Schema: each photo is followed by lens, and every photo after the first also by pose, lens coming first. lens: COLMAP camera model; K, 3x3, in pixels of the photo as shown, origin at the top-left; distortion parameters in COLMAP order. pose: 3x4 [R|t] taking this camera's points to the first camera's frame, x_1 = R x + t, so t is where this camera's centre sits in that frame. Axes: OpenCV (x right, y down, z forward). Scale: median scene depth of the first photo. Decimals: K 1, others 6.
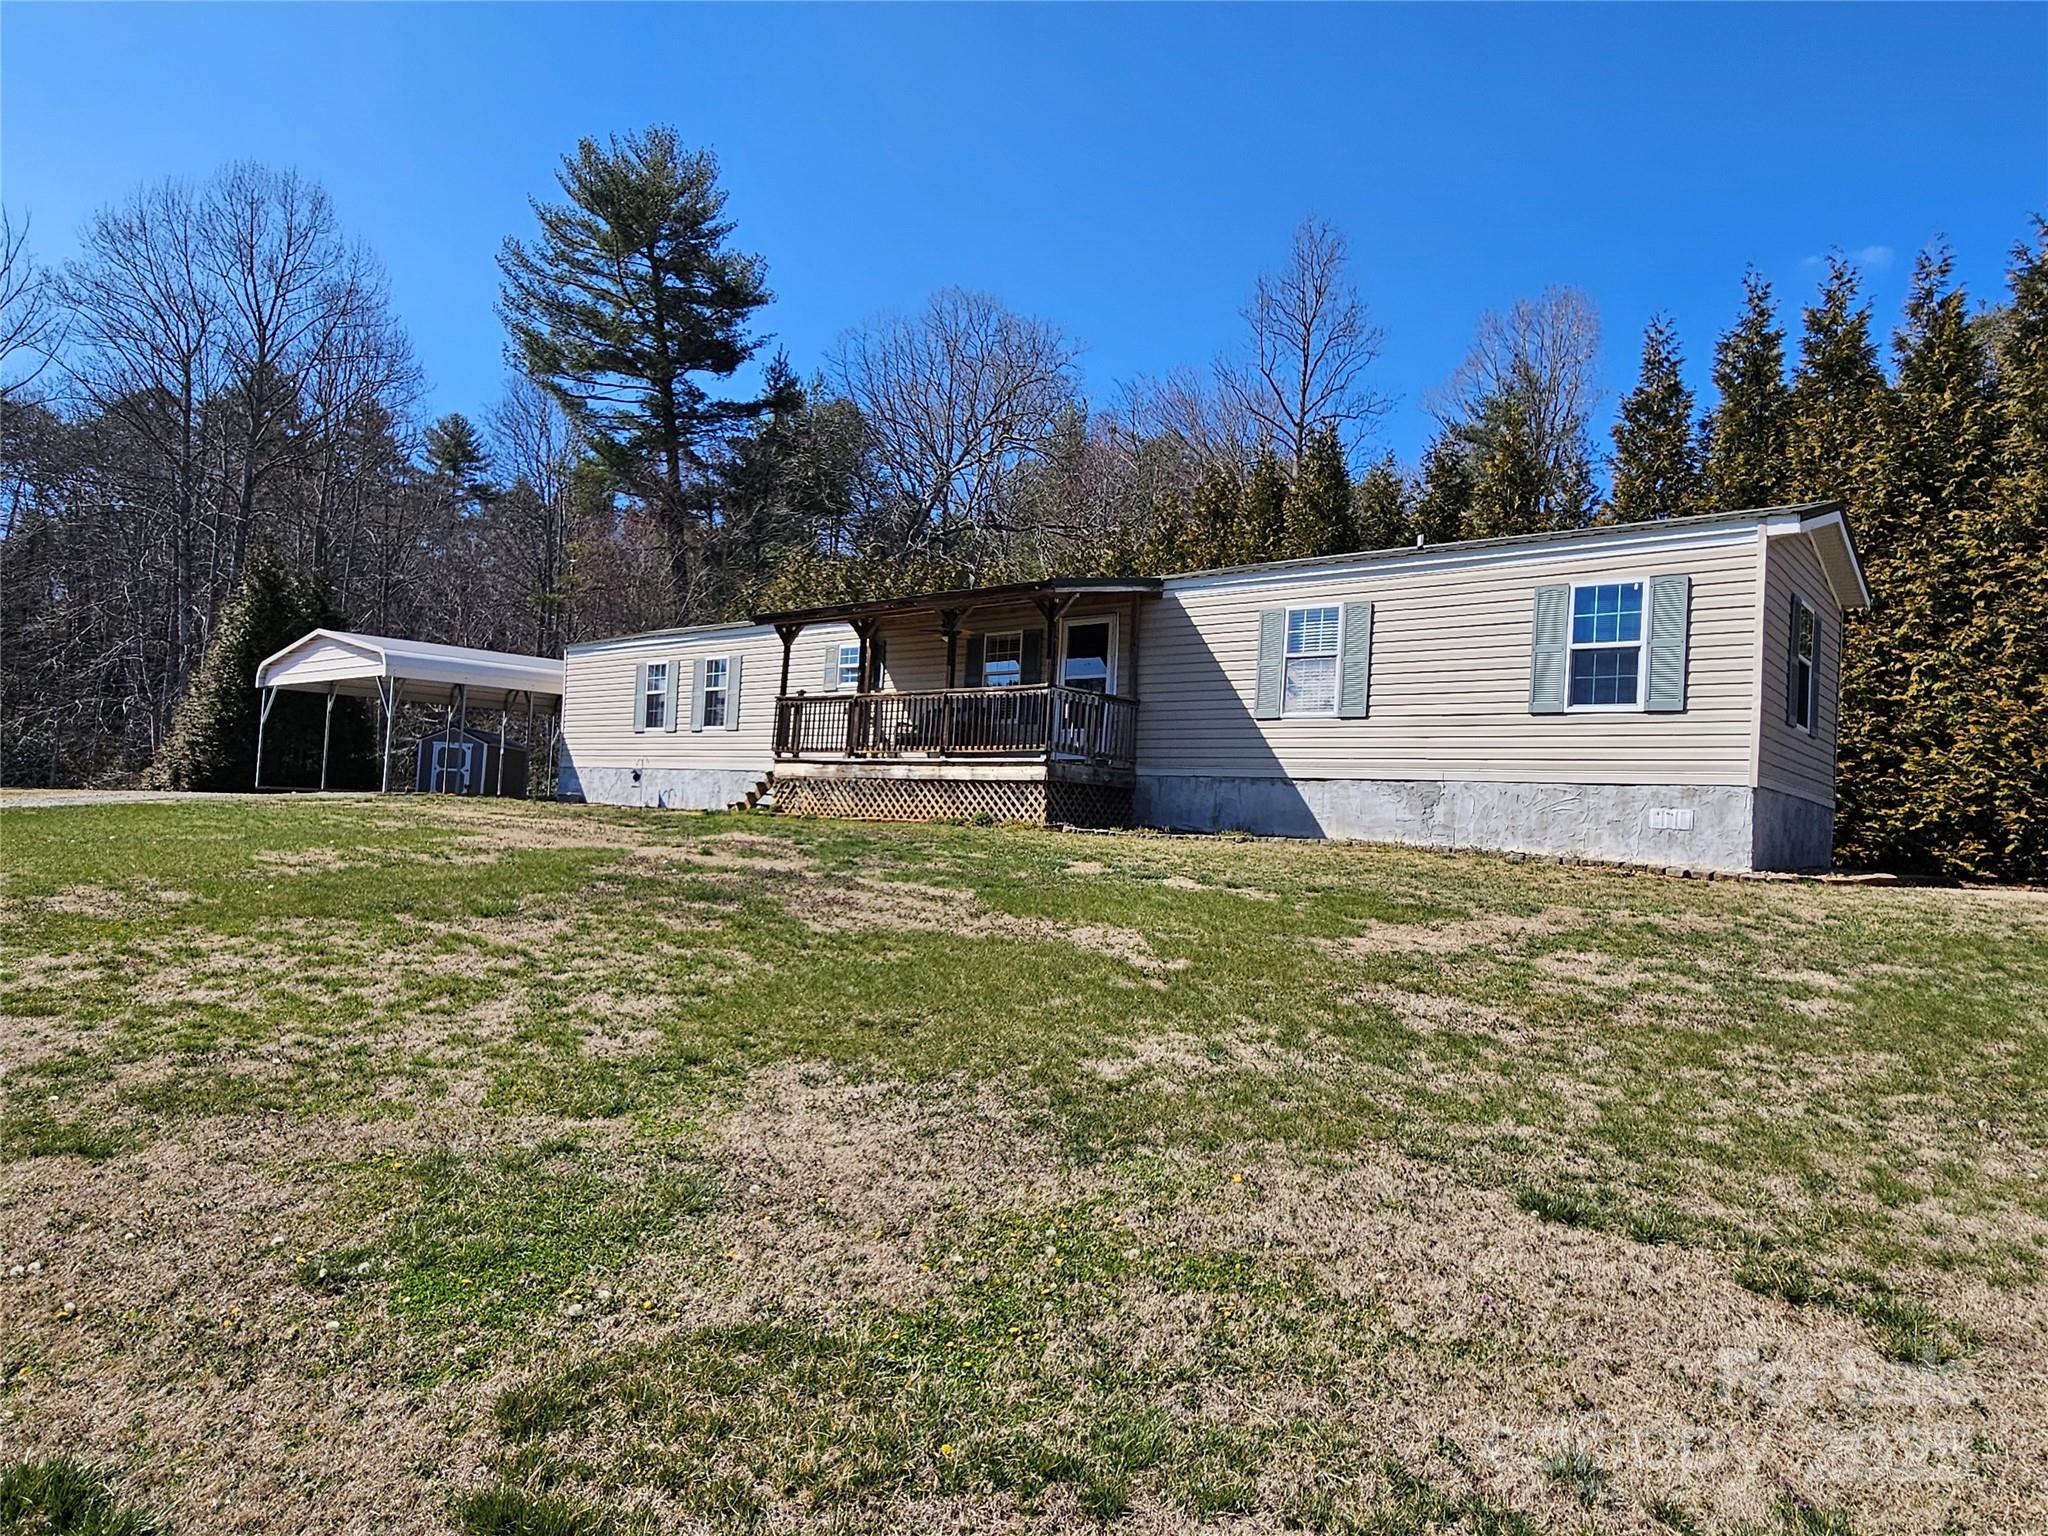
lens RADIAL K [[1341.3, 0, 1024.0], [0, 1341.3, 768.0], [0, 0, 1]] dist [0.004787, 0.000173]
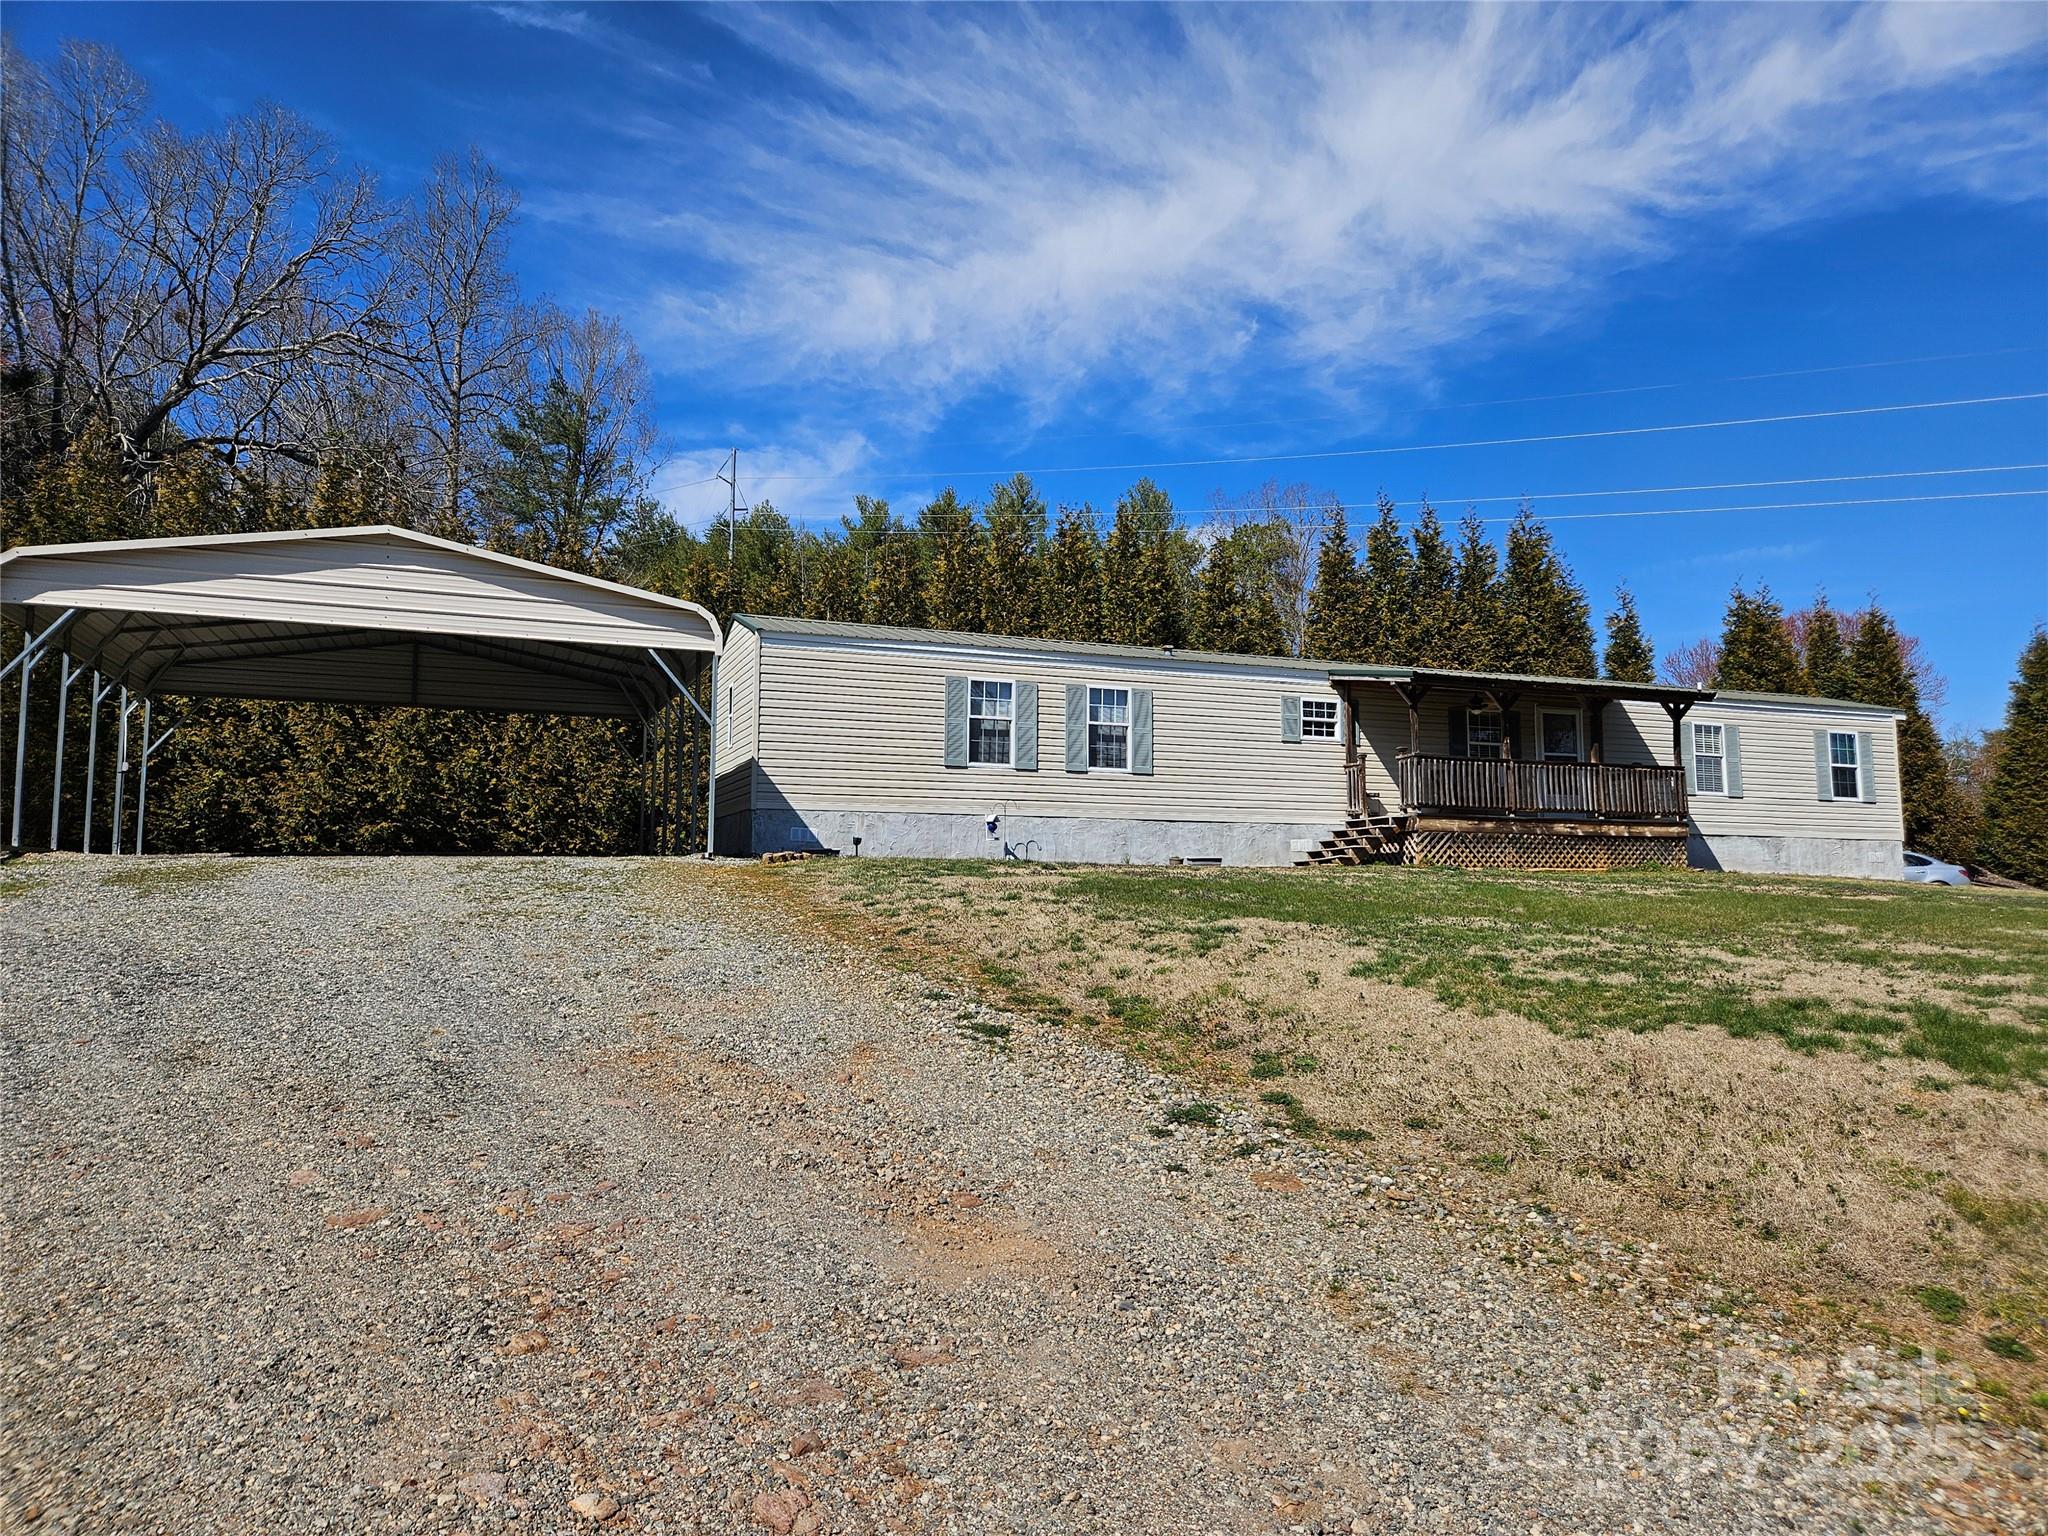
lens RADIAL K [[1397.6, 0, 1024.0], [0, 1397.6, 768.0], [0, 0, 1]] dist [0.031149, -0.006730]
pose [[0.437926, 0.039490, 0.898143, -1.523798], [-0.018008, 0.999220, -0.035154, 0.001924], [-0.898831, -0.000779, 0.438295, 0.957655]]
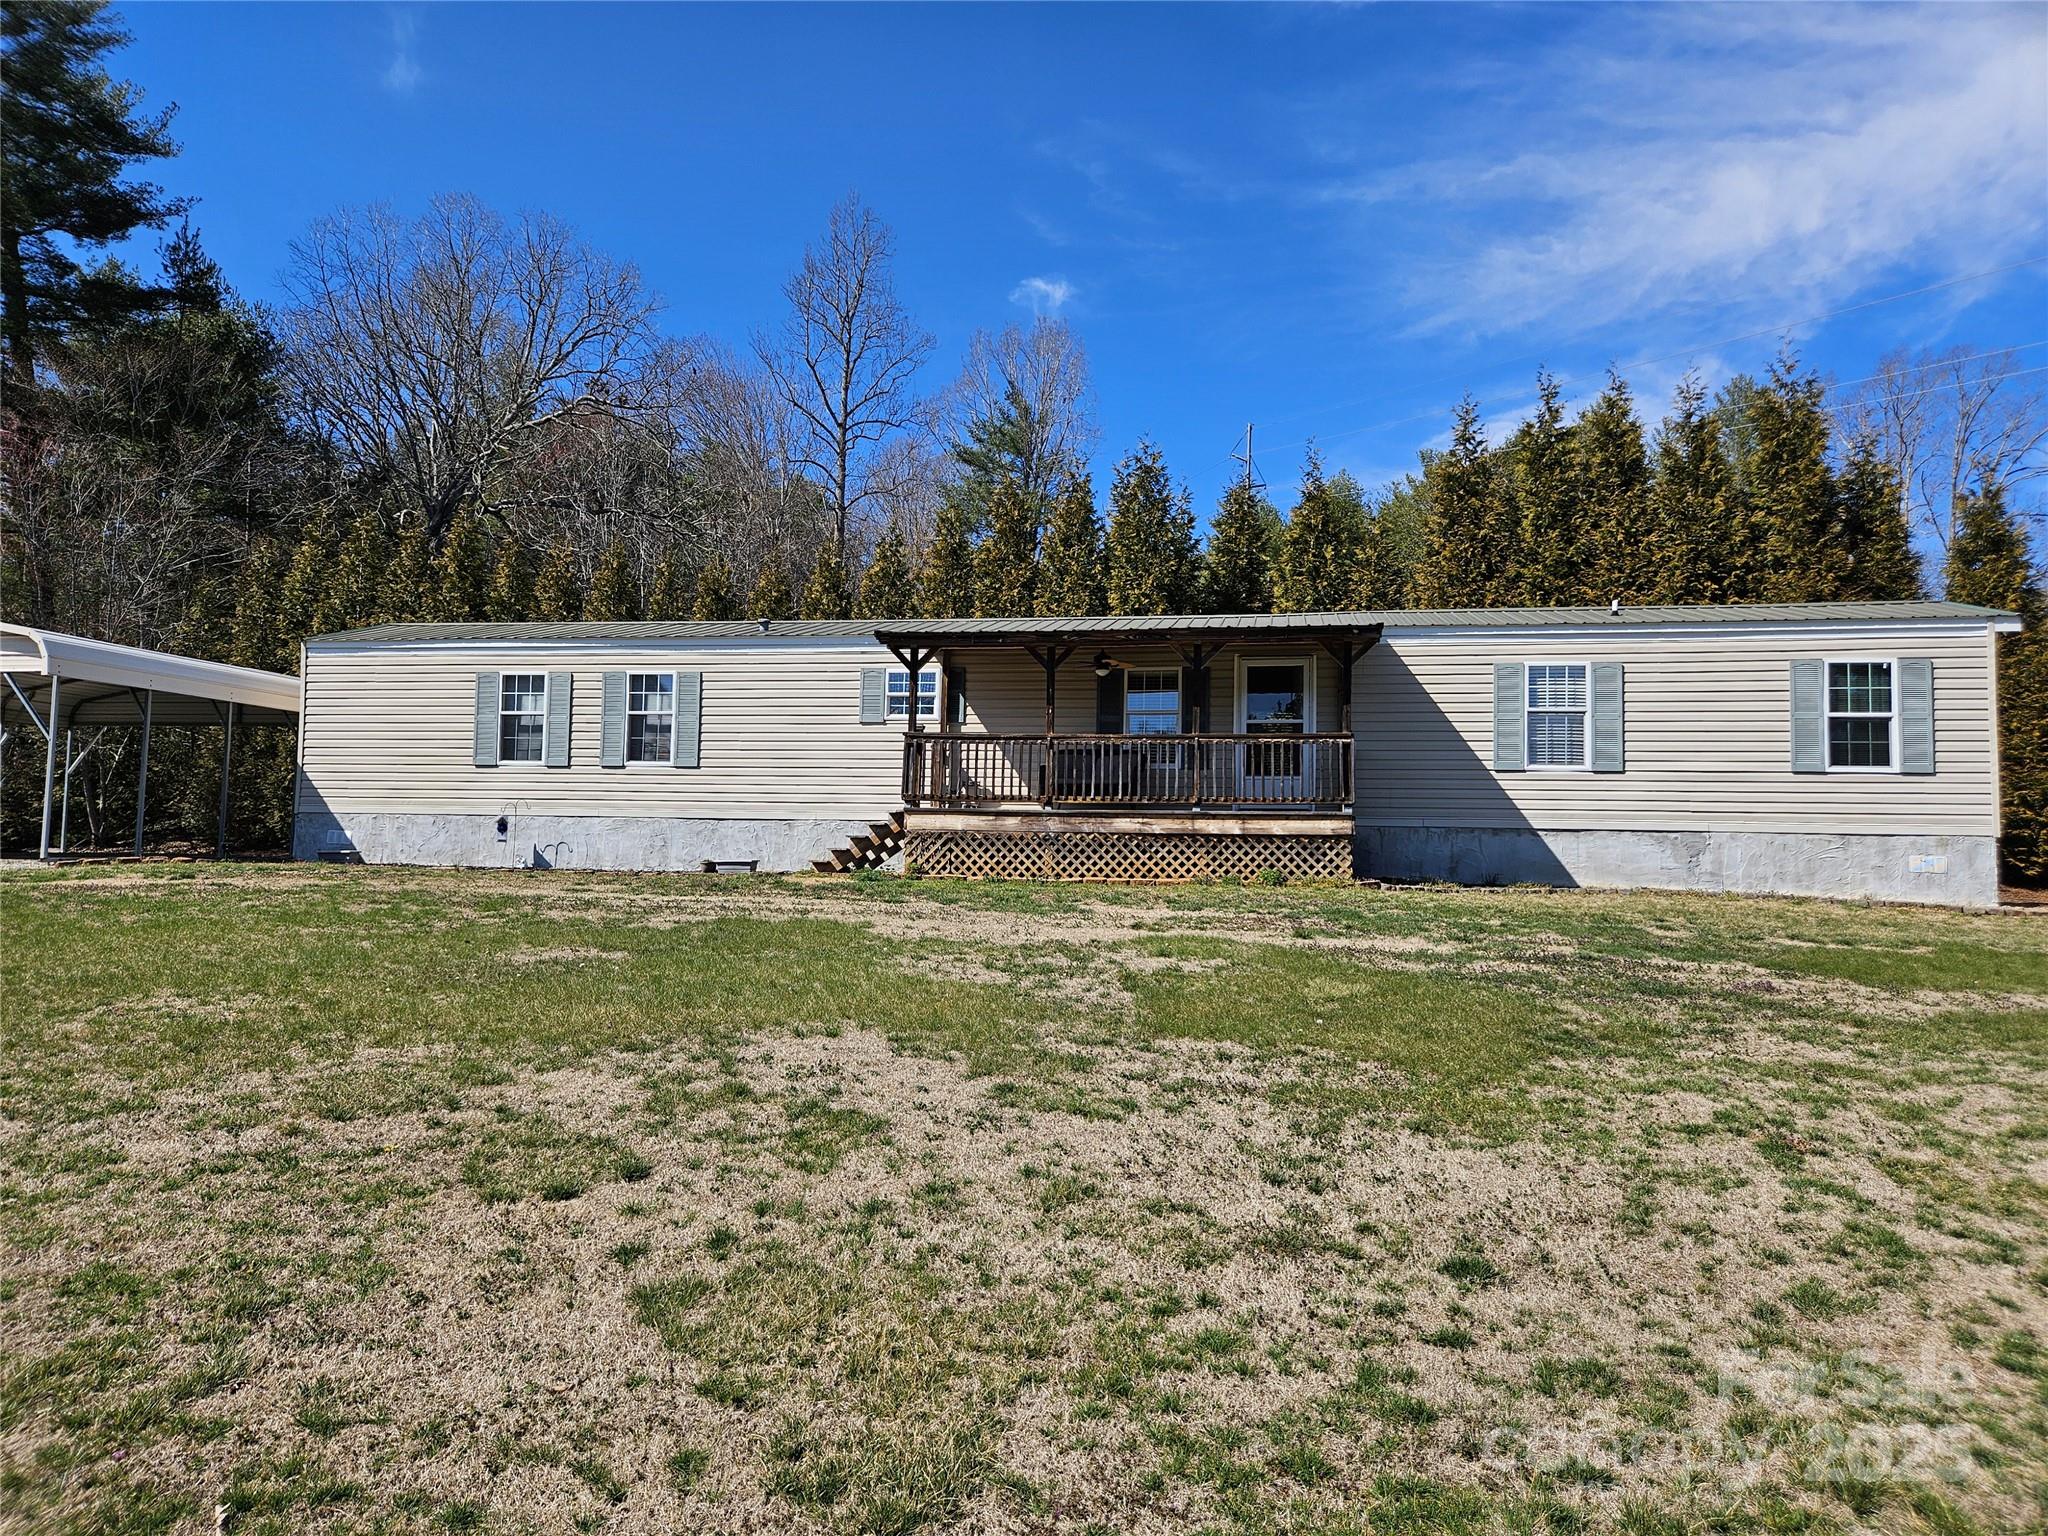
lens RADIAL K [[1413.5, 0, 1132.8], [0, 1413.5, 789.7], [0, 0, 1]] dist [0.117438, -0.101286]
pose [[0.851185, -0.000879, 0.524865, -0.619352], [-0.000404, 0.999997, 0.002330, -0.024216], [-0.524866, -0.002195, 0.851182, 0.219719]]
